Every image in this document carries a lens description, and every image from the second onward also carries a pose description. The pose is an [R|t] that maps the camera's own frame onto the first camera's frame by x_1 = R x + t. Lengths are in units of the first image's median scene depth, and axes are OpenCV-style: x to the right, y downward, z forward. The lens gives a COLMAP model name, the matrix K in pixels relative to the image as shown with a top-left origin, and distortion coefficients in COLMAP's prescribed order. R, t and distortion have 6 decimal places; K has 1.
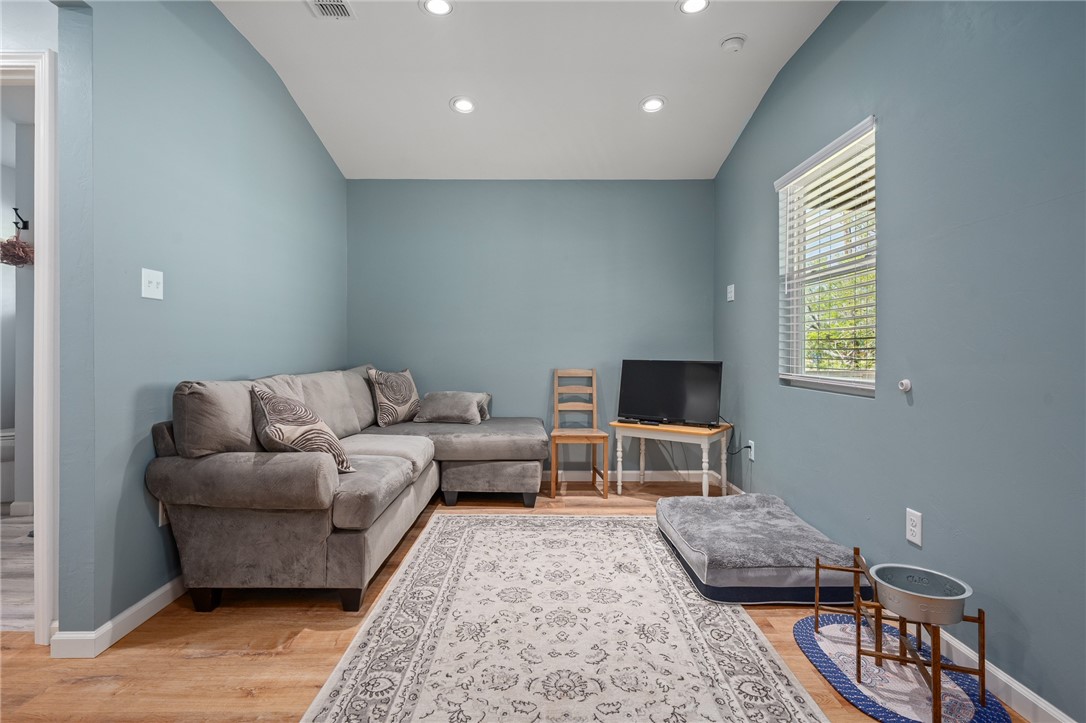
lens RADIAL K [[546.3, 0, 540.2], [0, 546.3, 342.2], [0, 0, 1]] dist [-0.003843, -0.000205]
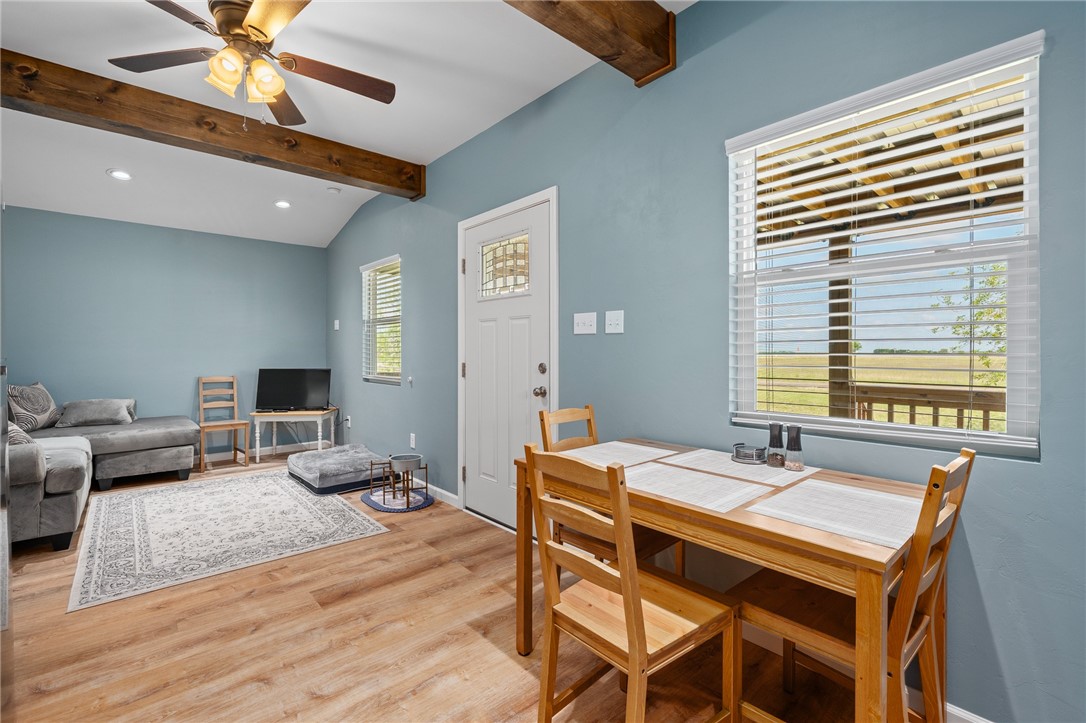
lens RADIAL K [[508.7, 0, 544.2], [0, 508.7, 353.9], [0, 0, 1]] dist [-0.001632, -0.000369]
pose [[0.767163, -0.008696, 0.641393, -0.142261], [-0.004056, 0.999822, 0.018407, -0.037771], [-0.641439, -0.016723, 0.766992, -0.543390]]
